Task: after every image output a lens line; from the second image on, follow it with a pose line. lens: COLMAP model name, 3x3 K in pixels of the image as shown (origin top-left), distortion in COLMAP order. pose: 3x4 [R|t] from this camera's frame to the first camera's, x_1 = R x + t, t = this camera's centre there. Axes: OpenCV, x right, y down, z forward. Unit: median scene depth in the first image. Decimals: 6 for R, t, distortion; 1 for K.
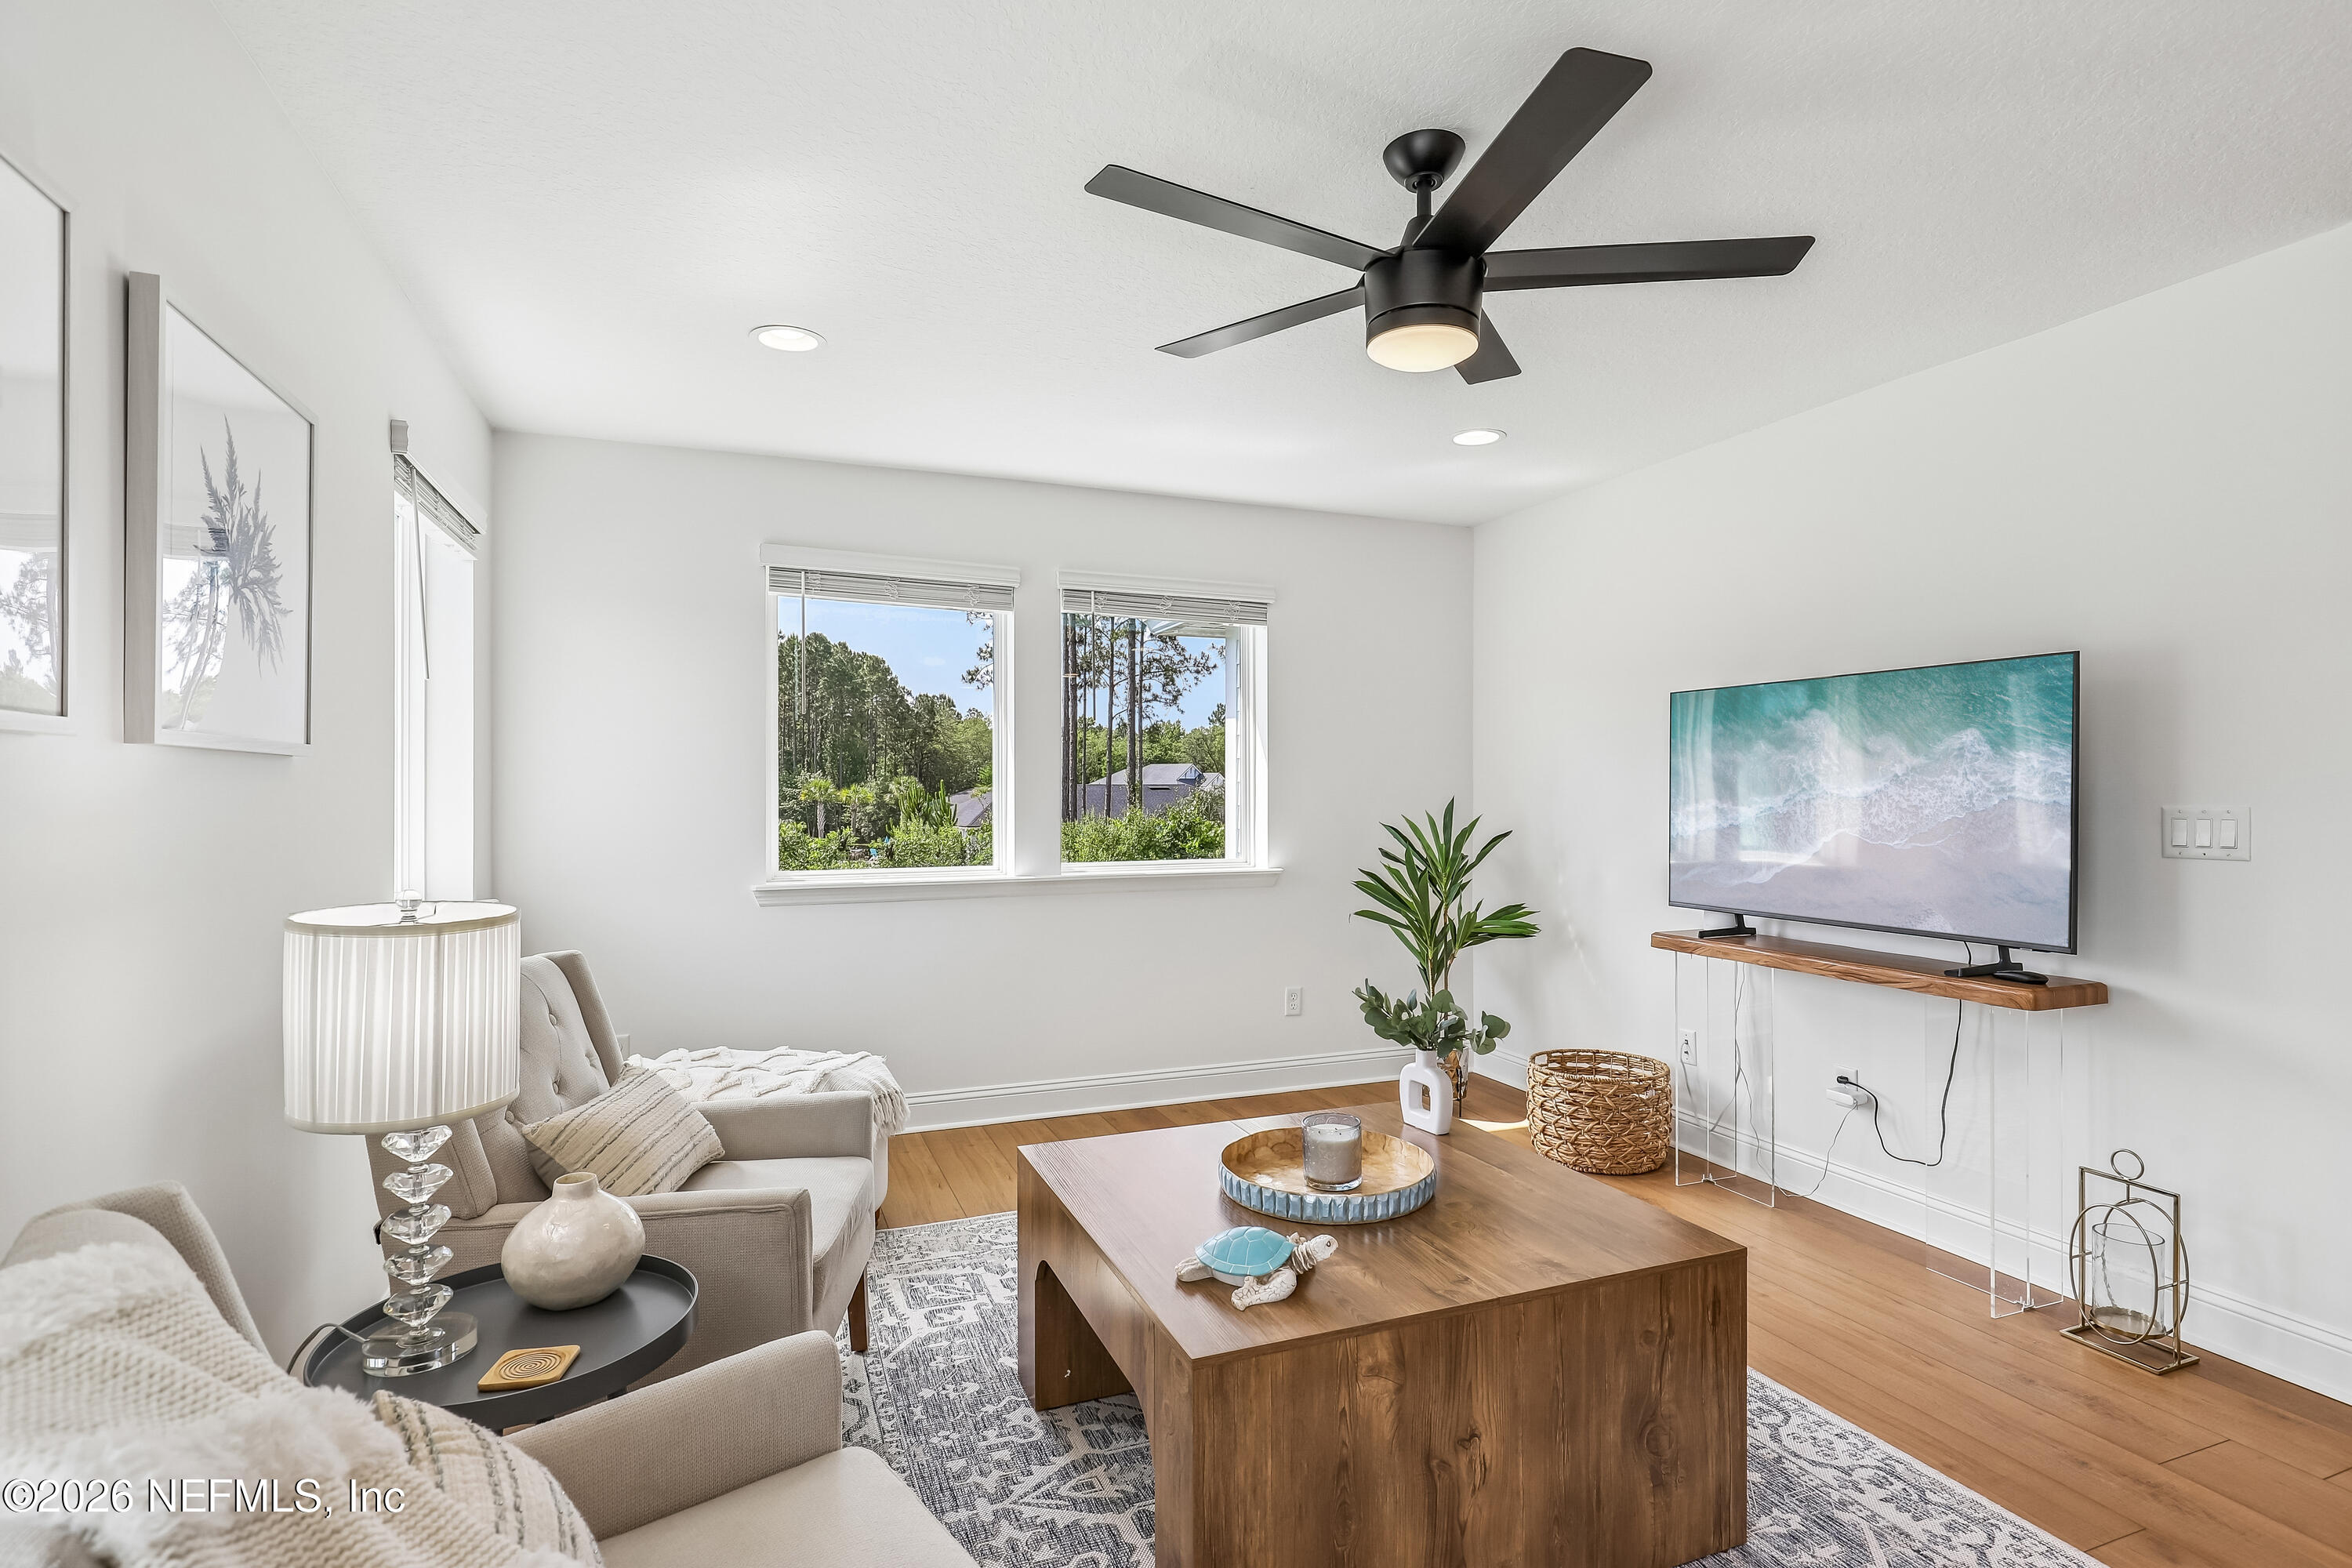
lens RADIAL K [[1147.1, 0, 1177.1], [0, 1147.1, 785.7], [0, 0, 1]] dist [-0.012168, -0.000367]
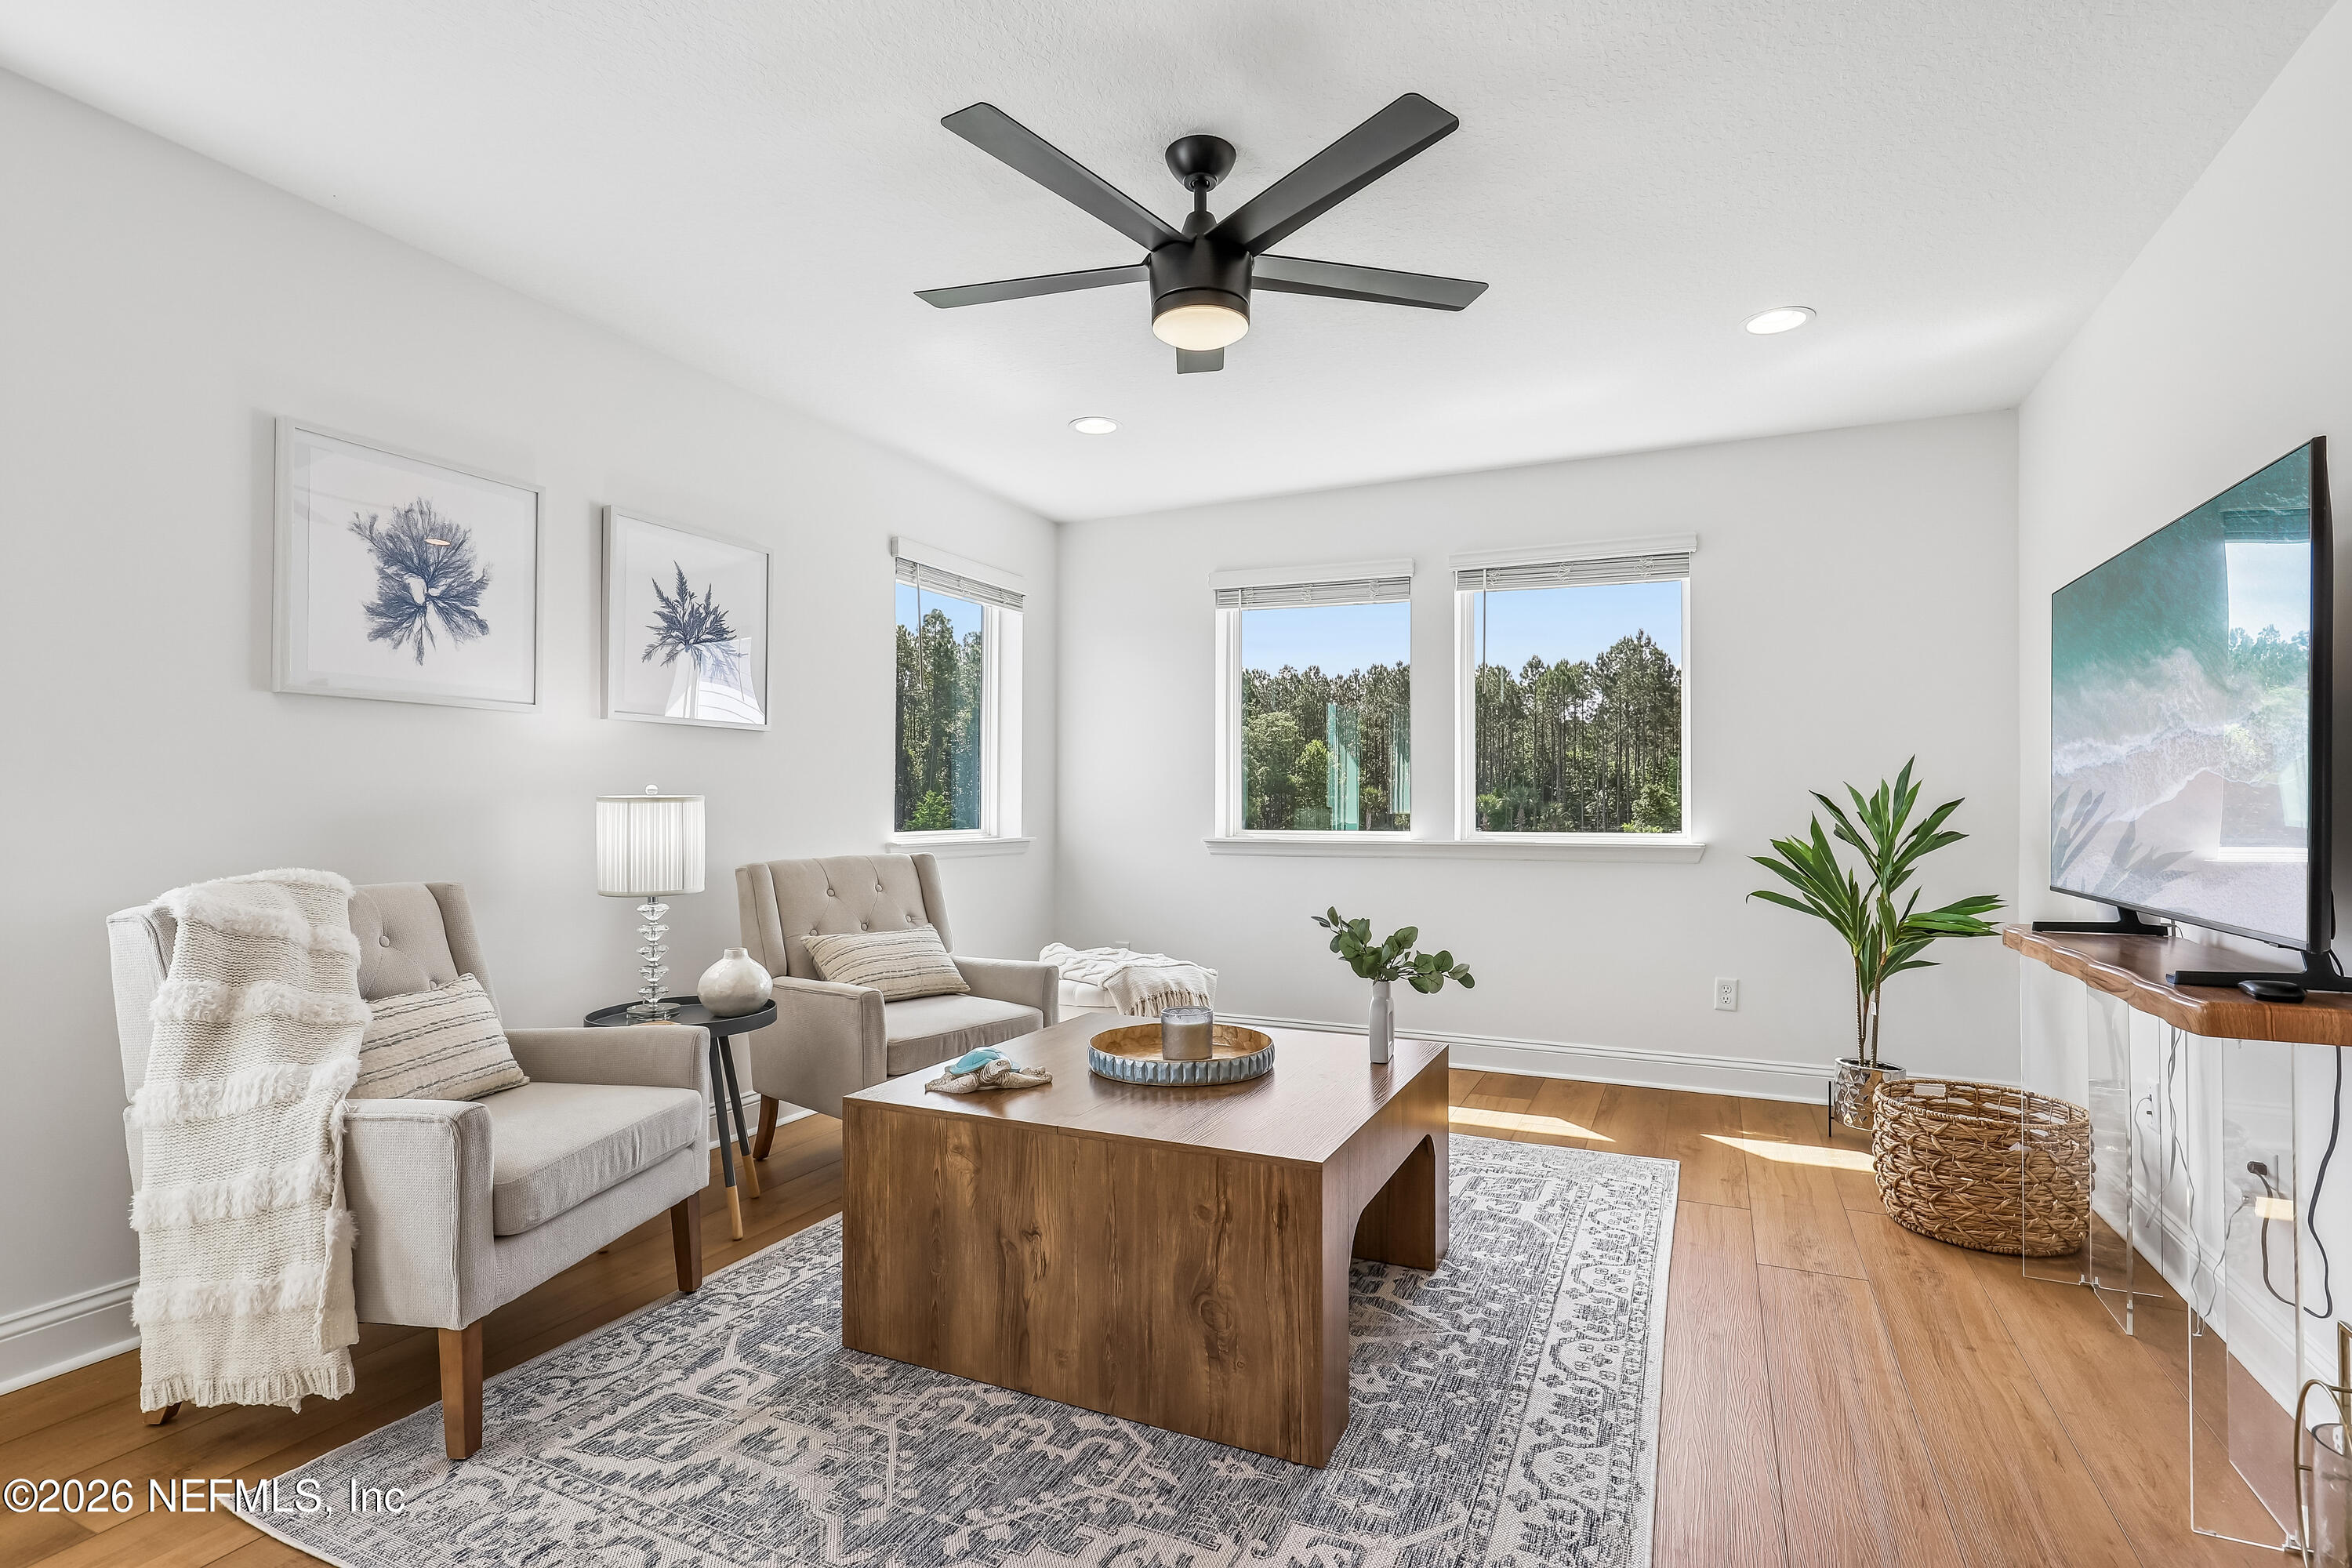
lens RADIAL K [[1114.6, 0, 1182.3], [0, 1114.6, 786.2], [0, 0, 1]] dist [-0.009039, -0.000534]
pose [[0.694994, -0.010510, -0.718938, 1.153527], [0.001493, 0.999912, -0.013174, 0.099270], [0.719014, 0.008083, 0.694949, 0.261412]]
